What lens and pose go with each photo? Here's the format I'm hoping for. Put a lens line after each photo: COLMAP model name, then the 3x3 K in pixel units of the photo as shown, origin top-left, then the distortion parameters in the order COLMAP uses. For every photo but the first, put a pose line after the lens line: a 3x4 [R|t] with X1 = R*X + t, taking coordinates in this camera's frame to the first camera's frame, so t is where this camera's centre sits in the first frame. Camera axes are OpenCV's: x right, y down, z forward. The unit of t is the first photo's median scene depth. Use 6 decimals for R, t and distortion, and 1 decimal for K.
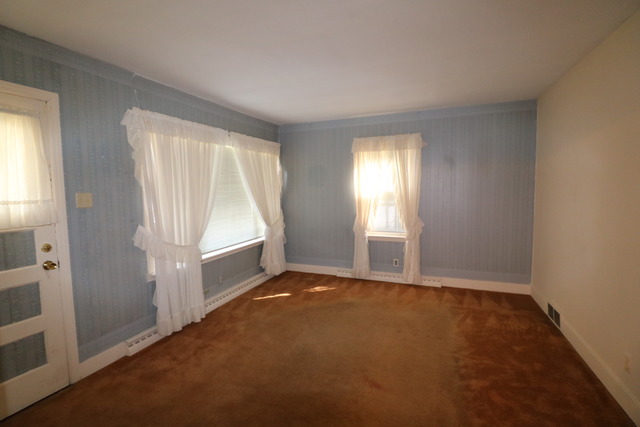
lens RADIAL K [[298.1, 0, 319.8], [0, 298.1, 210.0], [0, 0, 1]] dist [-0.005694, -0.004391]
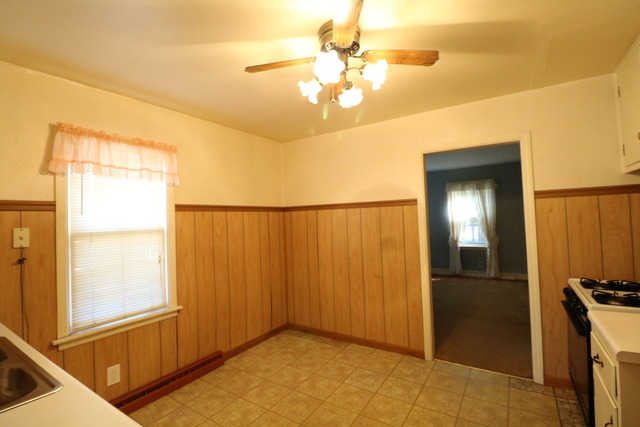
lens RADIAL K [[298.1, 0, 320.4], [0, 298.1, 211.9], [0, 0, 1]] dist [-0.005694, -0.004391]
pose [[0.978039, -0.024494, -0.206977, -0.234083], [0.004036, 0.995110, -0.098692, 0.065807], [0.208382, 0.095689, 0.973355, -0.695045]]
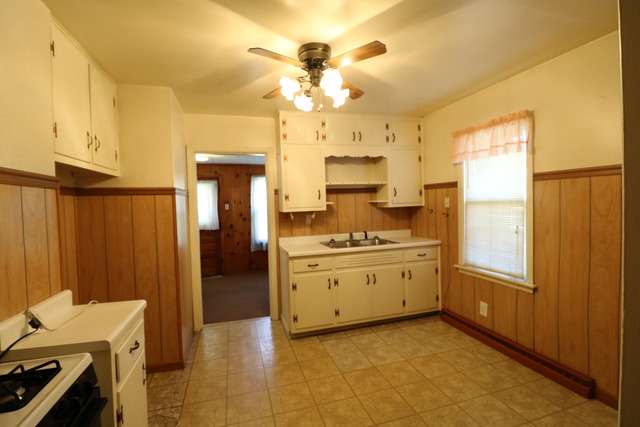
lens RADIAL K [[298.1, 0, 317.7], [0, 298.1, 214.5], [0, 0, 1]] dist [-0.005694, -0.004391]
pose [[-0.785989, 0.059730, -0.615348, 0.645456], [-0.012871, 0.993525, 0.112878, -0.146928], [0.618106, 0.096641, -0.780131, 1.931302]]
